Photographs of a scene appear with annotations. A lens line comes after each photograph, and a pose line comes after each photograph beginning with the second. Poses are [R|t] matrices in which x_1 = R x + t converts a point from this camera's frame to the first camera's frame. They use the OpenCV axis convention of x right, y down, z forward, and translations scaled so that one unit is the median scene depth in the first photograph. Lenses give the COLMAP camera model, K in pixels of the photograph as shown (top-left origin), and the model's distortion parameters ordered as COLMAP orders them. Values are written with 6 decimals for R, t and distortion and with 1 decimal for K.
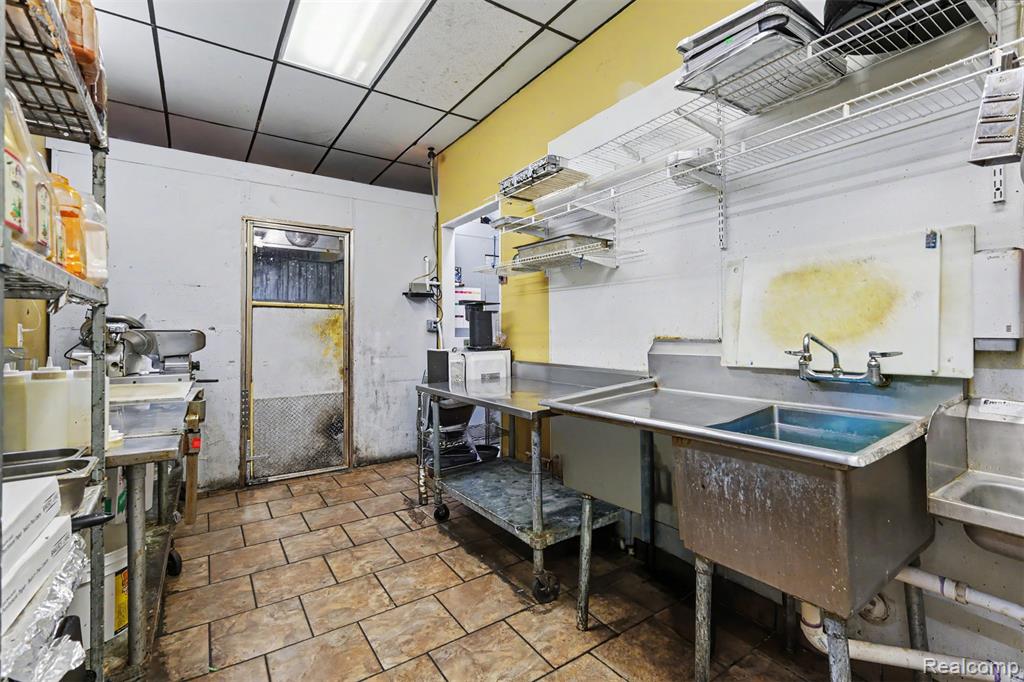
lens RADIAL K [[451.5, 0, 516.1], [0, 451.5, 333.1], [0, 0, 1]] dist [-0.003043, -0.000429]
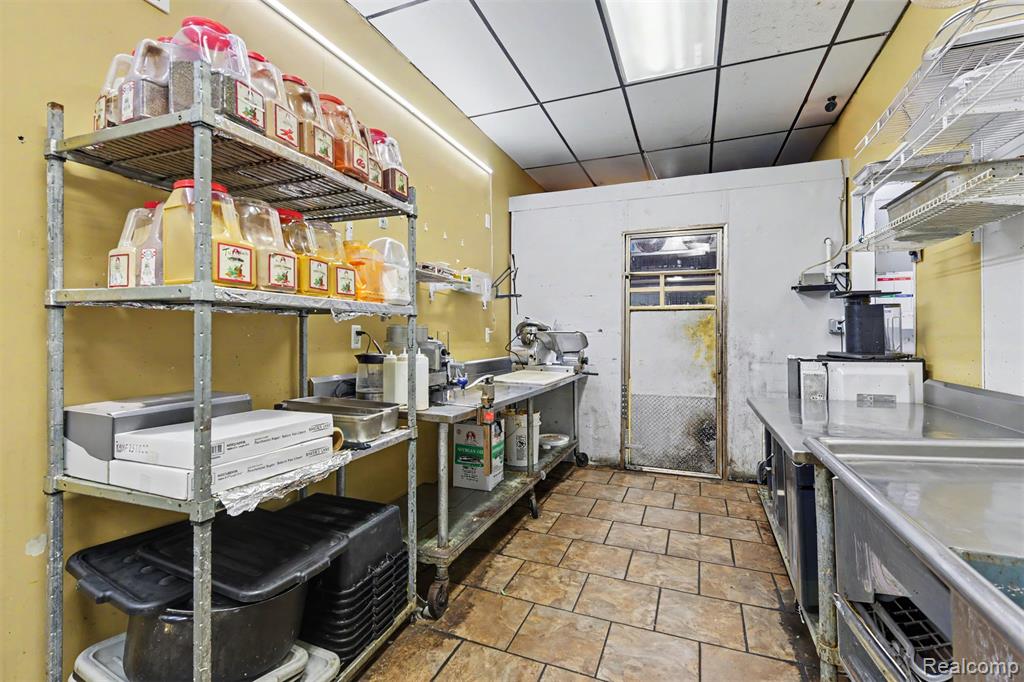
lens RADIAL K [[451.5, 0, 516.0], [0, 451.5, 337.5], [0, 0, 1]] dist [-0.003043, -0.000429]
pose [[0.552037, 0.010798, -0.833749, 0.200719], [-0.006811, 0.999941, 0.008441, -0.000339], [0.833792, 0.001019, 0.552079, 0.147673]]
